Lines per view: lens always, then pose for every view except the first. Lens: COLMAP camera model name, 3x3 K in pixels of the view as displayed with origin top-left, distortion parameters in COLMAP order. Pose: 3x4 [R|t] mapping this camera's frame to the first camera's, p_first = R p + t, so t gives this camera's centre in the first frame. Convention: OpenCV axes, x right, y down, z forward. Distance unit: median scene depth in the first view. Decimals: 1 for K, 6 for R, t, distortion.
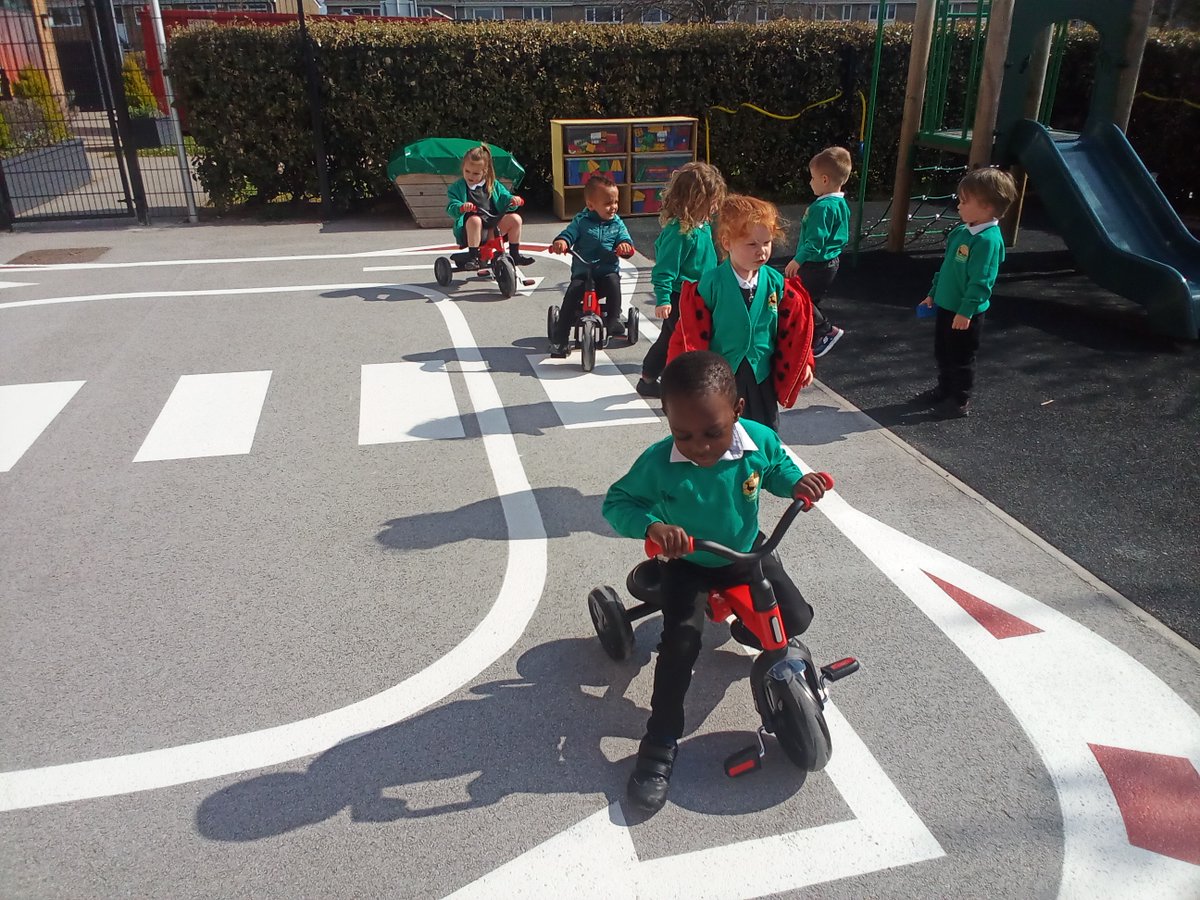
lens RADIAL K [[906.8, 0, 603.8], [0, 906.8, 447.1], [0, 0, 1]] dist [-0.014096, 0.020211]
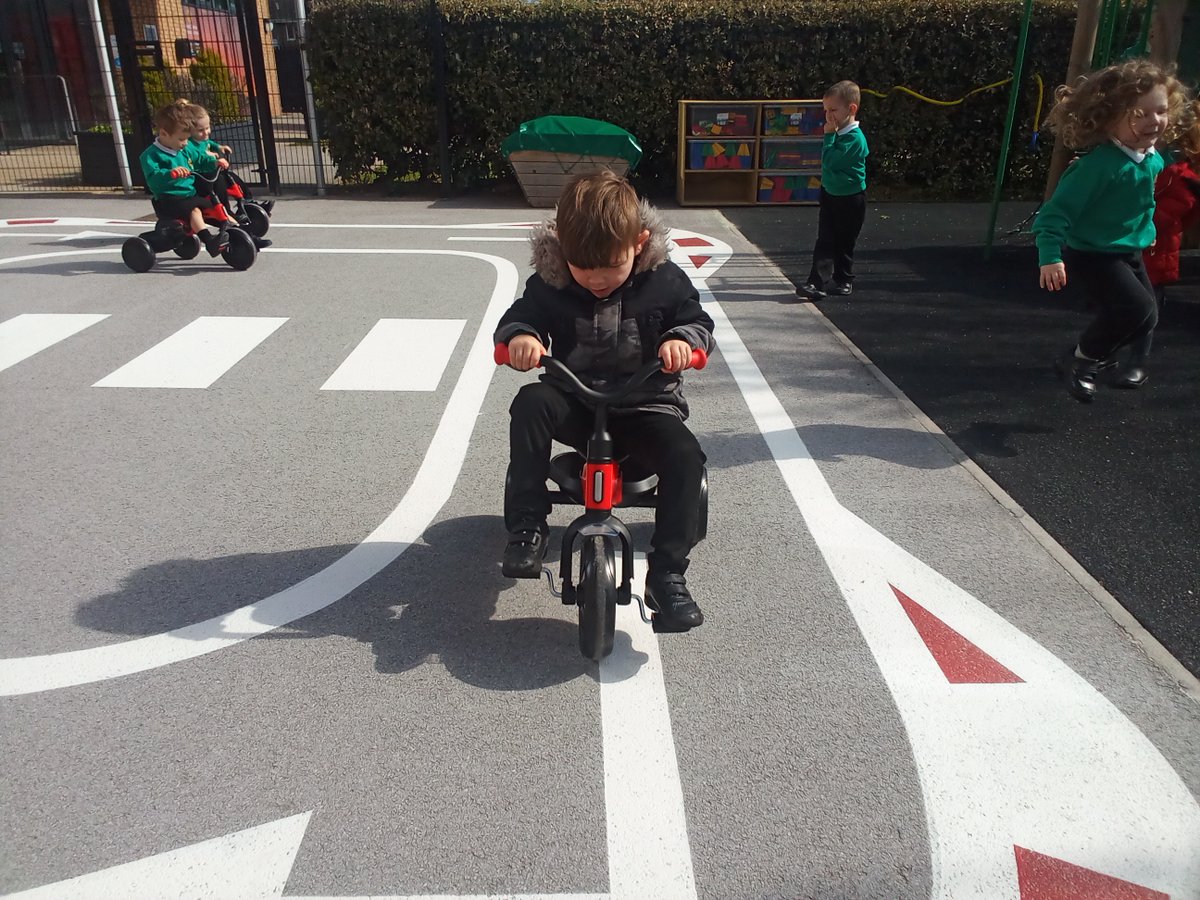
lens RADIAL K [[906.8, 0, 593.1], [0, 906.8, 453.7], [0, 0, 1]] dist [-0.014096, 0.020211]
pose [[0.975396, 0.088899, -0.201742, 0.080207], [-0.090935, 0.995857, -0.000827, 0.015837], [0.200833, 0.019152, 0.979438, 0.064919]]
